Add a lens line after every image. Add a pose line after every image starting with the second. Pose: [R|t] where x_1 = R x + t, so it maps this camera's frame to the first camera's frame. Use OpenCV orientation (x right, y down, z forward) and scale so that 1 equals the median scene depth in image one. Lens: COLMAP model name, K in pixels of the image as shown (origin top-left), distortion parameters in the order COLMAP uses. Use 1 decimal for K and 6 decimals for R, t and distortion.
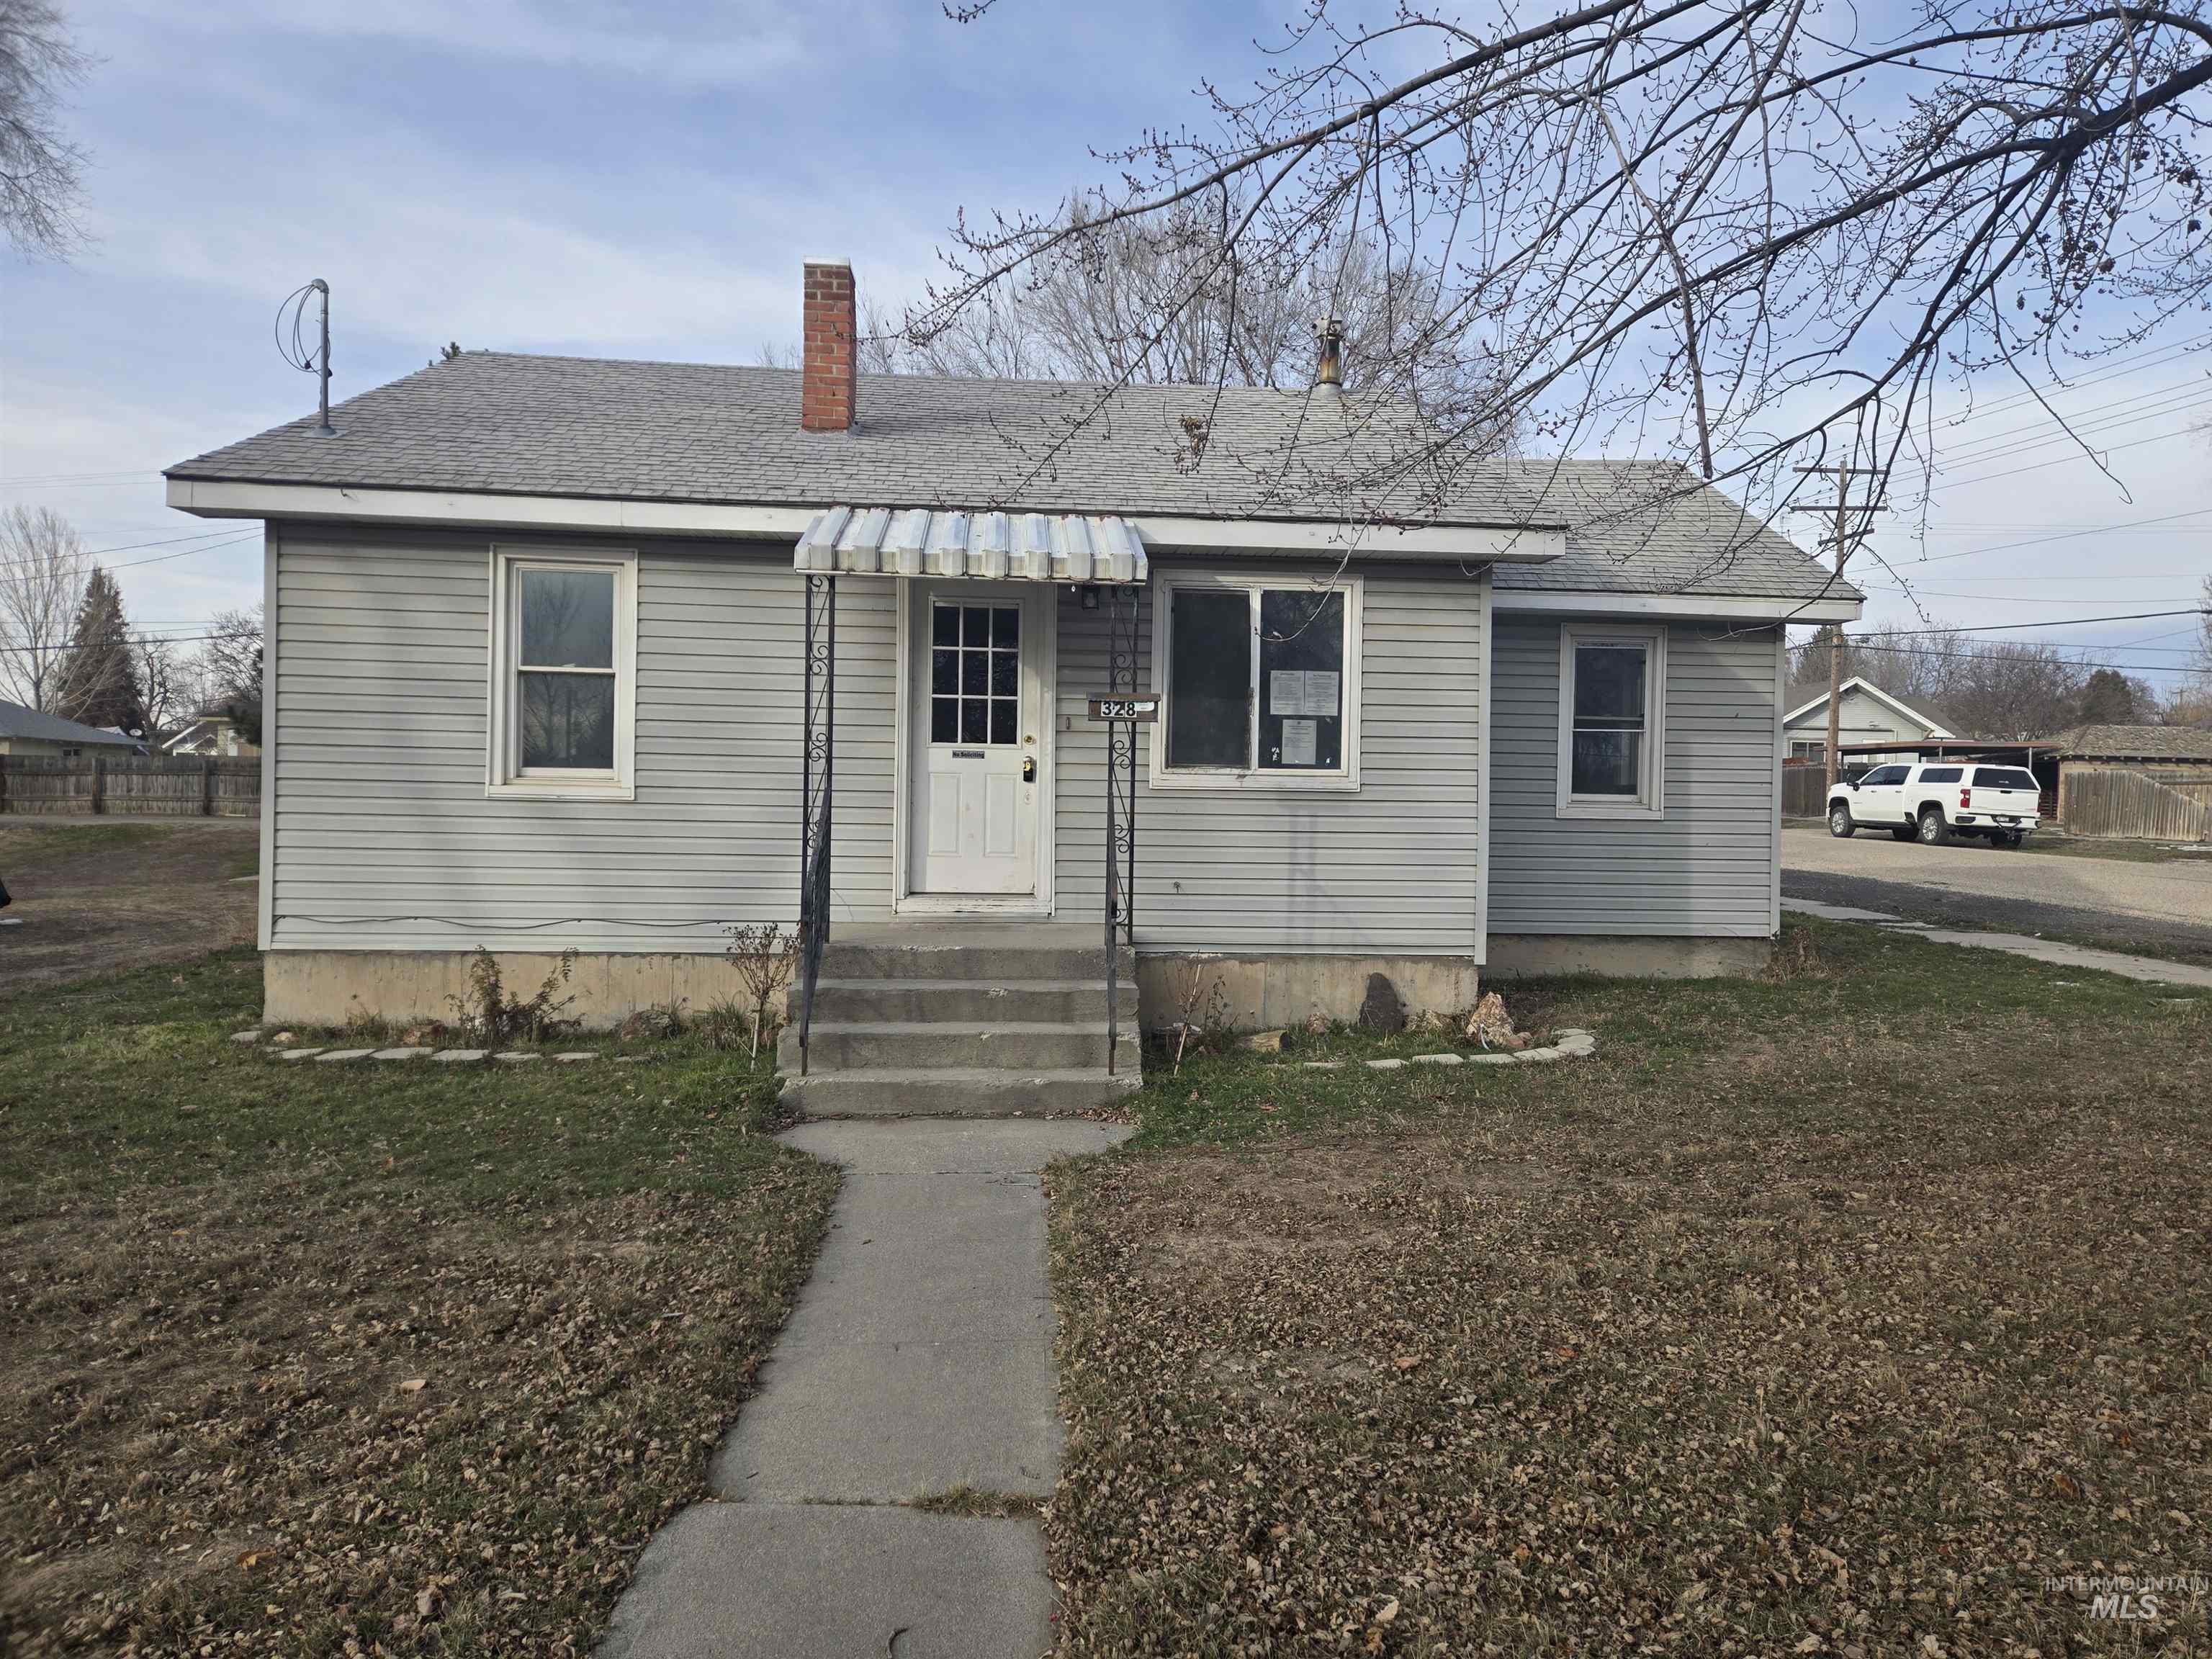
lens RADIAL K [[1472.0, 0, 1106.0], [0, 1472.0, 829.5], [0, 0, 1]] dist [0.002171, 0.000058]
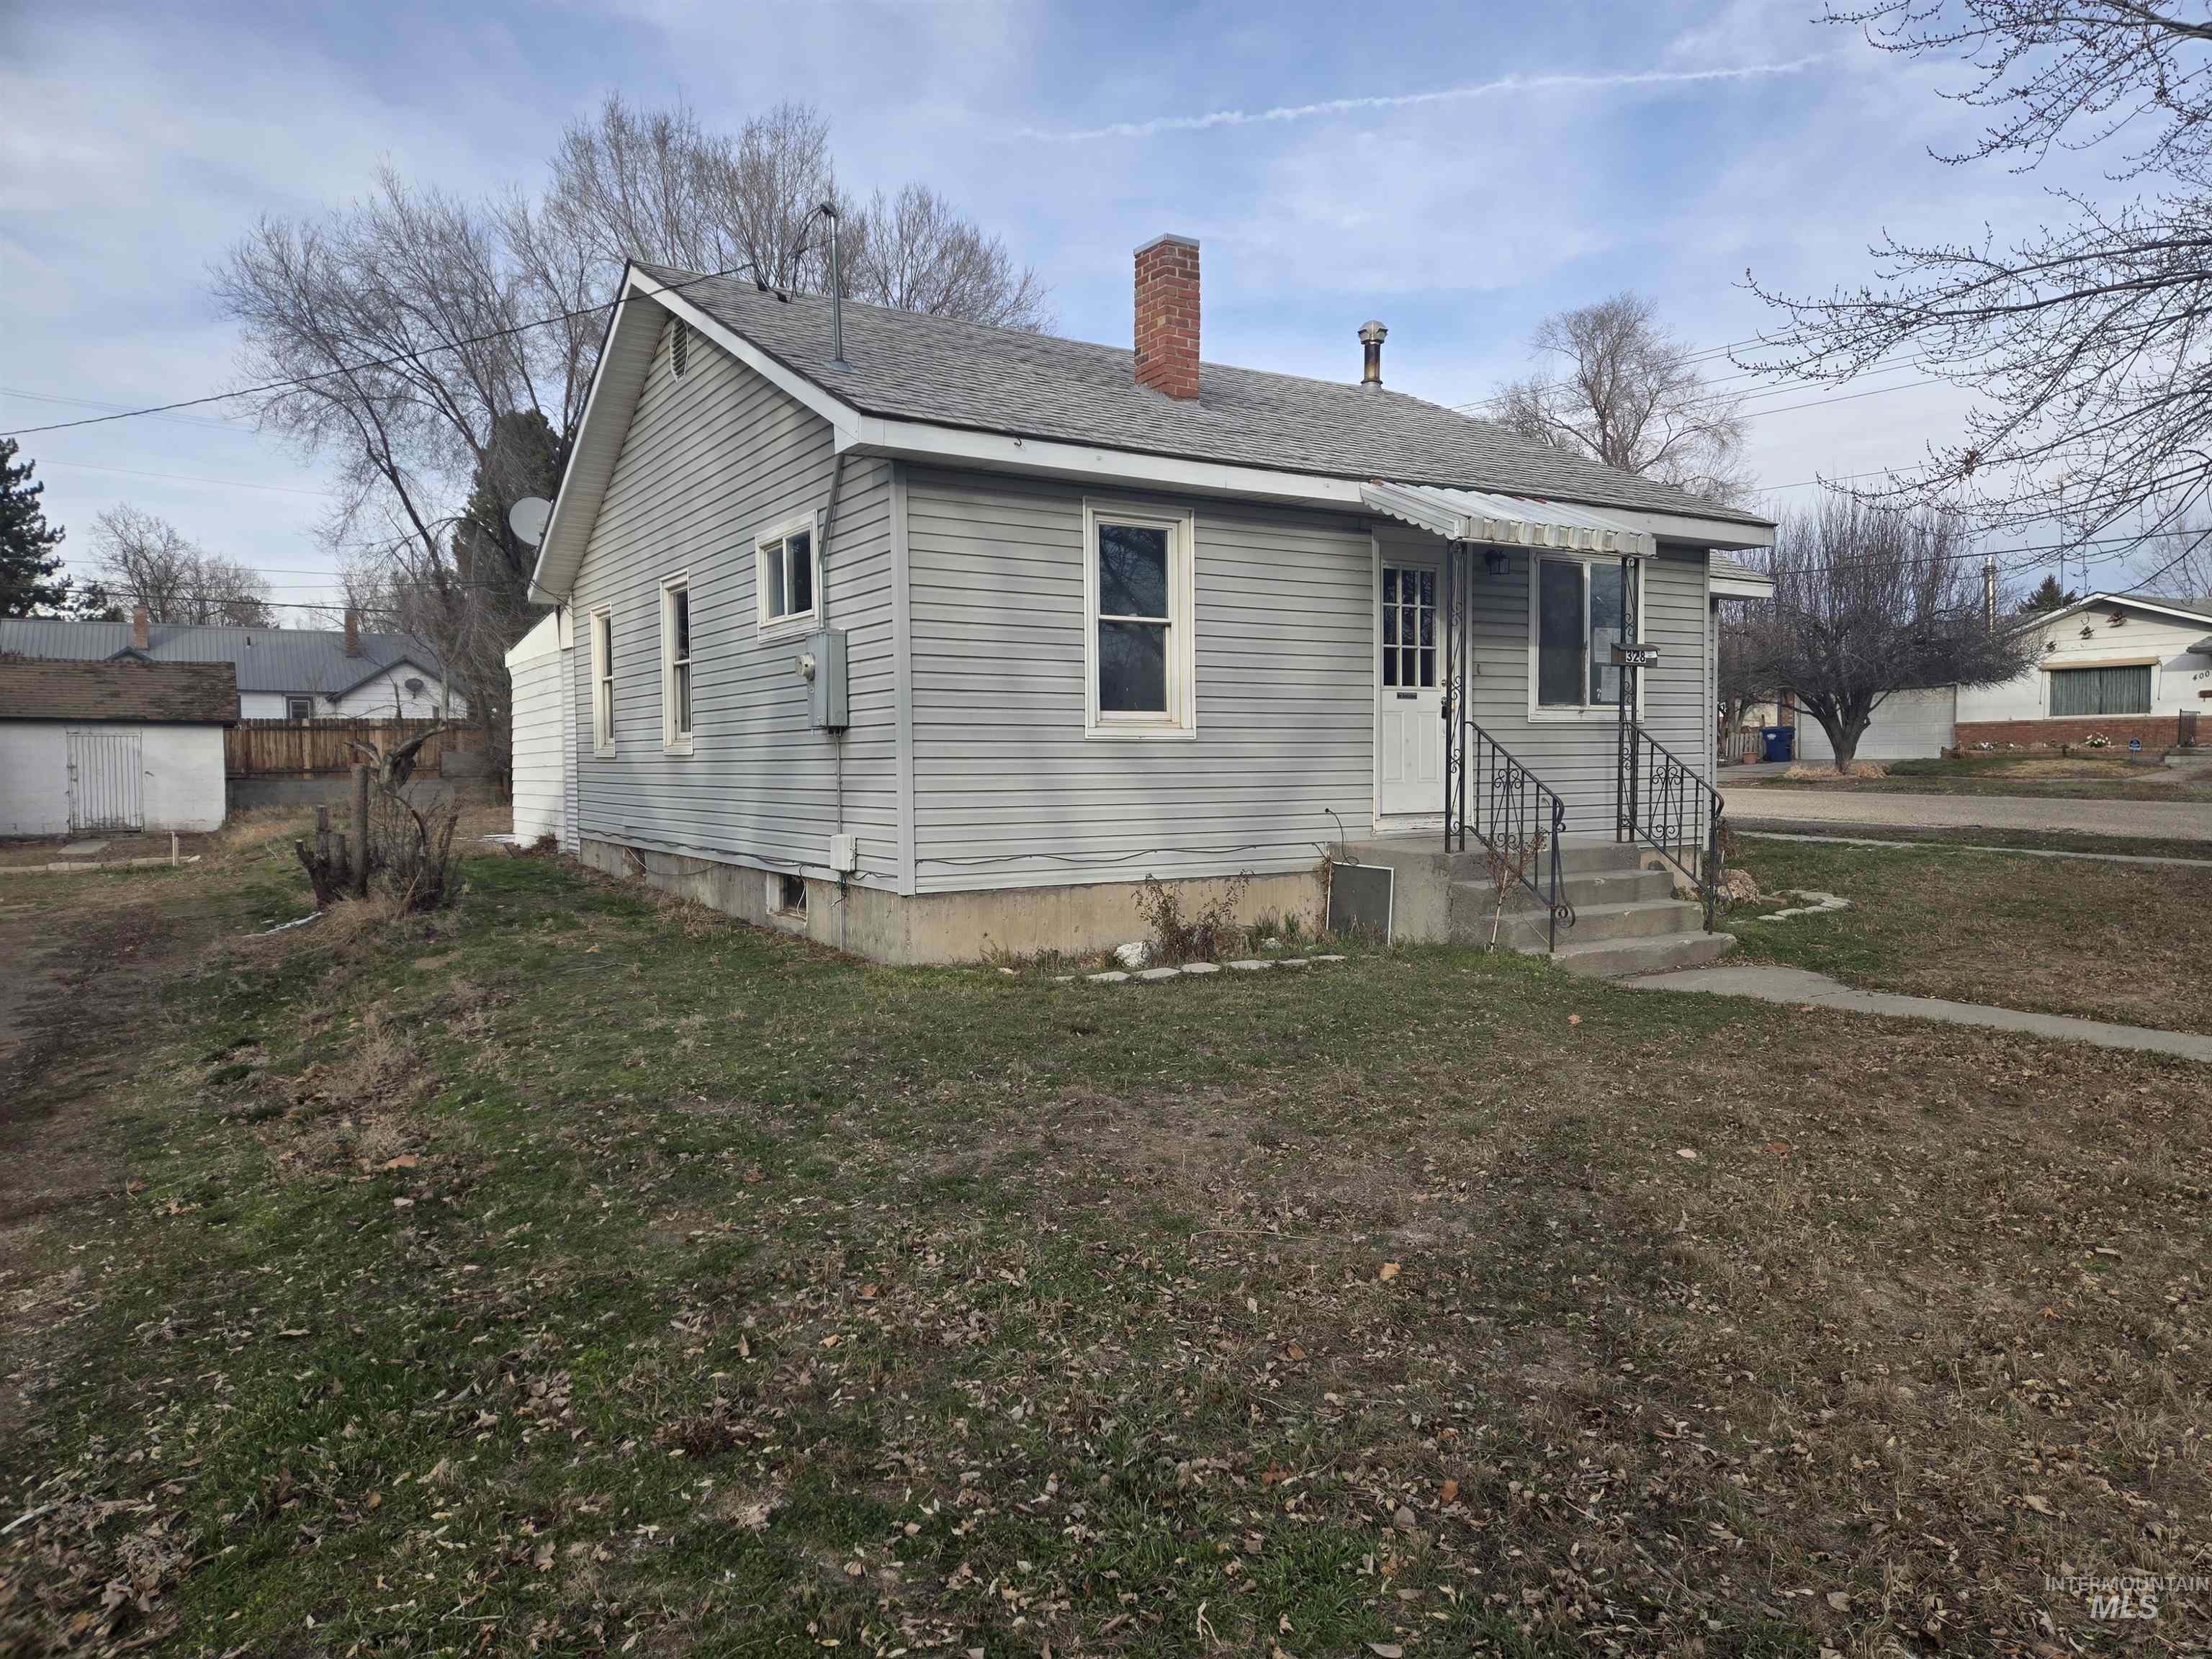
lens RADIAL K [[1472.0, 0, 1106.0], [0, 1472.0, 829.5], [0, 0, 1]] dist [0.002171, 0.000058]
pose [[0.905671, -0.042579, 0.421837, -0.820354], [0.018615, 0.997978, 0.060769, -0.020089], [-0.423572, -0.047184, 0.904633, 0.028866]]
